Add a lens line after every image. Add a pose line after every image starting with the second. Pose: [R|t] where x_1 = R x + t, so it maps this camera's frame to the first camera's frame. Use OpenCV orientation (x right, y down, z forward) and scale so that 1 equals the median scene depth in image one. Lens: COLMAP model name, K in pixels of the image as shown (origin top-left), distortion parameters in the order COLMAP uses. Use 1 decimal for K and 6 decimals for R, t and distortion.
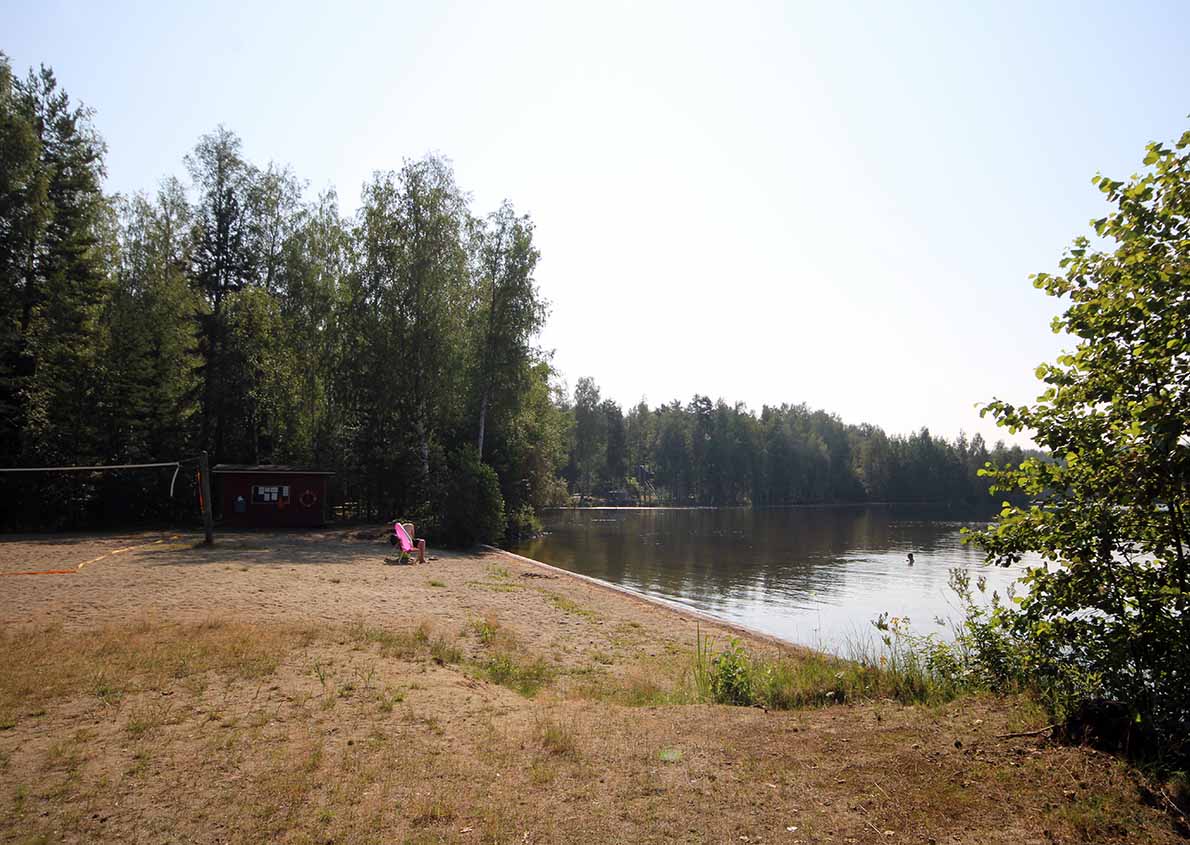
lens RADIAL K [[802.1, 0, 599.5], [0, 802.1, 423.5], [0, 0, 1]] dist [0.025686, 0.005108]
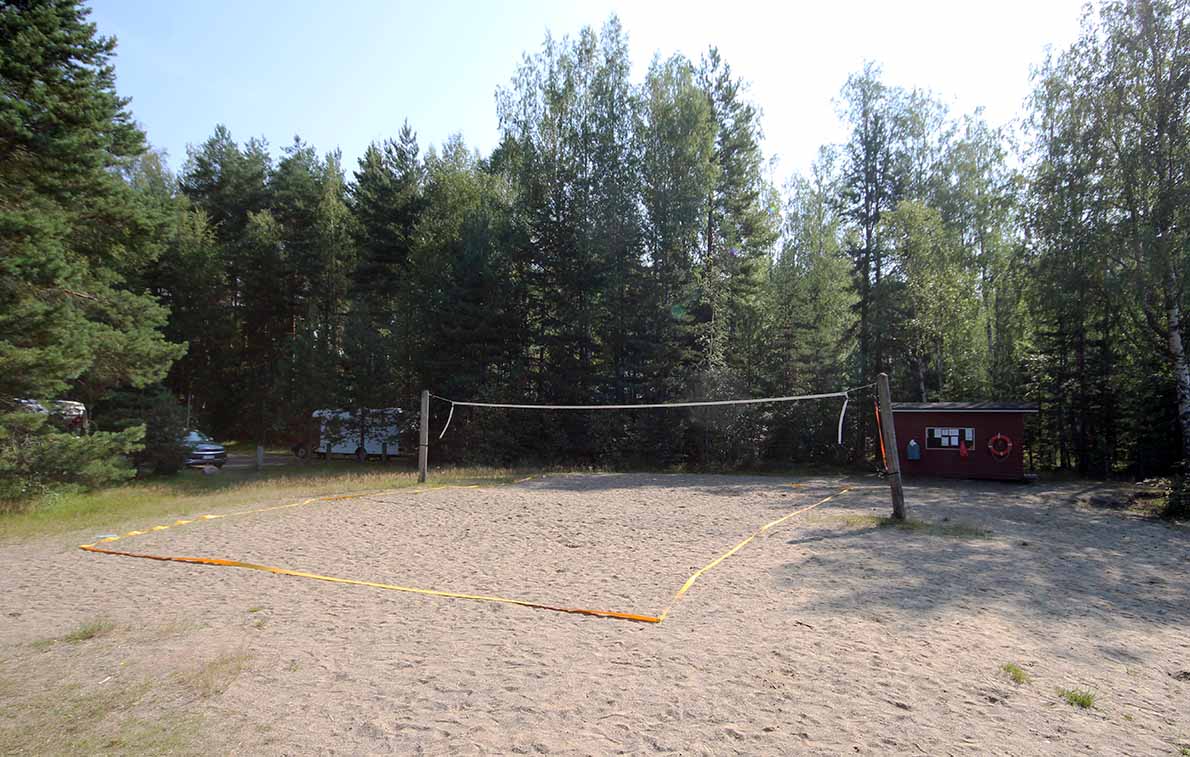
lens RADIAL K [[690.1, 0, 597.0], [0, 690.1, 377.6], [0, 0, 1]] dist [0.001116, 0.002028]
pose [[0.685065, -0.046875, -0.726972, -0.113805], [0.051282, 0.998555, -0.016061, 0.015970], [0.726675, -0.026278, 0.686479, 0.210505]]
